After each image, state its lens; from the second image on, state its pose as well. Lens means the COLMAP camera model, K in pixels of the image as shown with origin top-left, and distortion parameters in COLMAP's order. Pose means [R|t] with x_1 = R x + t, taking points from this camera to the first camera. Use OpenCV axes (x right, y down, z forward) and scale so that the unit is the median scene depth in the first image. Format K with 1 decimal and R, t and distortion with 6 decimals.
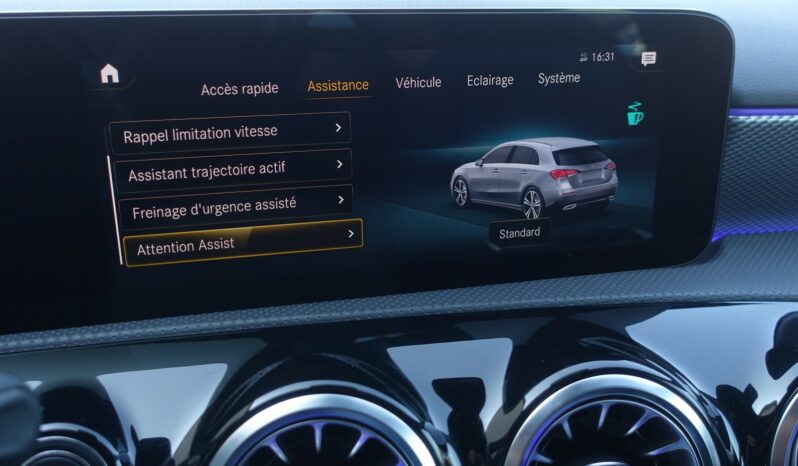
lens RADIAL K [[699.3, 0, 401.1], [0, 699.3, 232.7], [0, 0, 1]] dist [-0.050586, -0.009000]
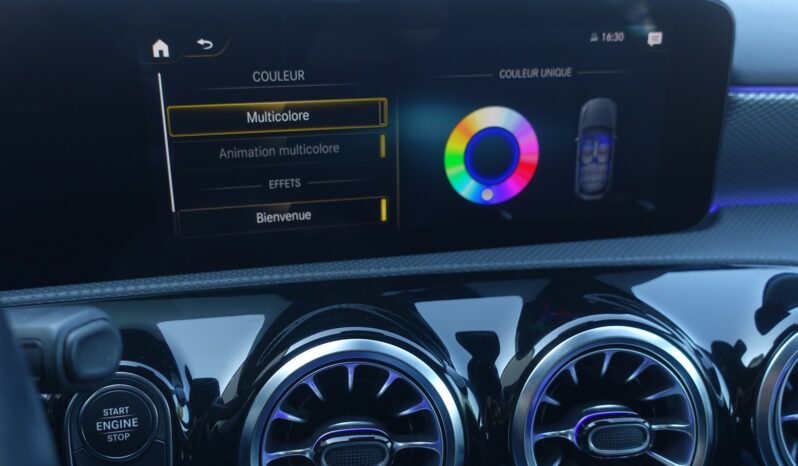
lens RADIAL K [[699.3, 0, 402.3], [0, 699.3, 232.4], [0, 0, 1]] dist [-0.050586, -0.009000]
pose [[0.999914, 0.010633, -0.007684, -0.026492], [-0.010380, 0.999427, 0.032223, 0.020875], [0.008022, -0.032140, 0.999451, -0.098588]]
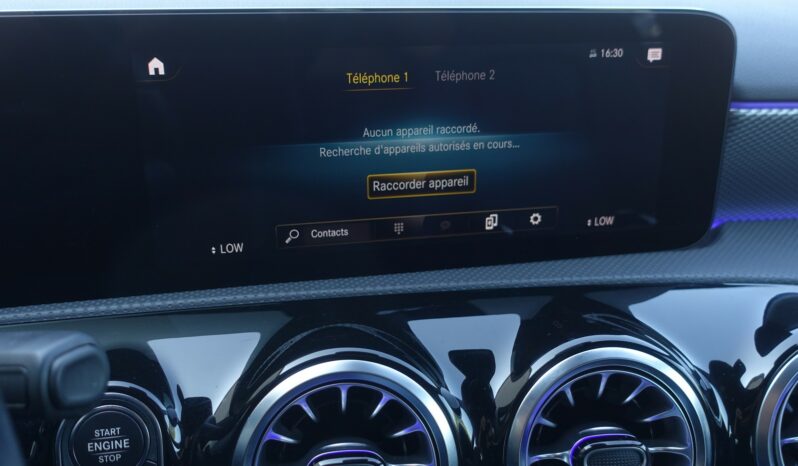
lens RADIAL K [[699.3, 0, 402.3], [0, 699.3, 231.8], [0, 0, 1]] dist [-0.050586, -0.009000]
pose [[0.999710, 0.013612, -0.019862, -0.006674], [-0.013115, 0.999603, 0.024935, -0.000828], [0.020193, -0.024667, 0.999492, -0.090471]]
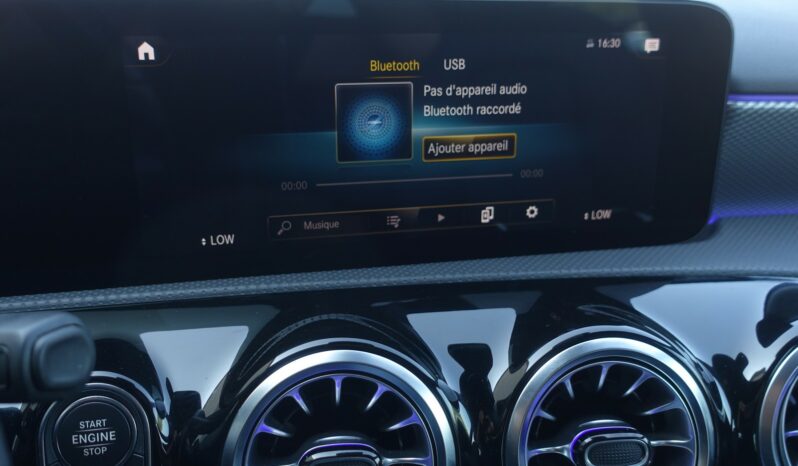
lens RADIAL K [[699.3, 0, 400.5], [0, 699.3, 234.3], [0, 0, 1]] dist [-0.050586, -0.009000]
pose [[0.999880, 0.013877, -0.006896, -0.016017], [-0.013818, 0.999868, 0.008580, 0.036635], [0.007014, -0.008484, 0.999939, -0.067448]]
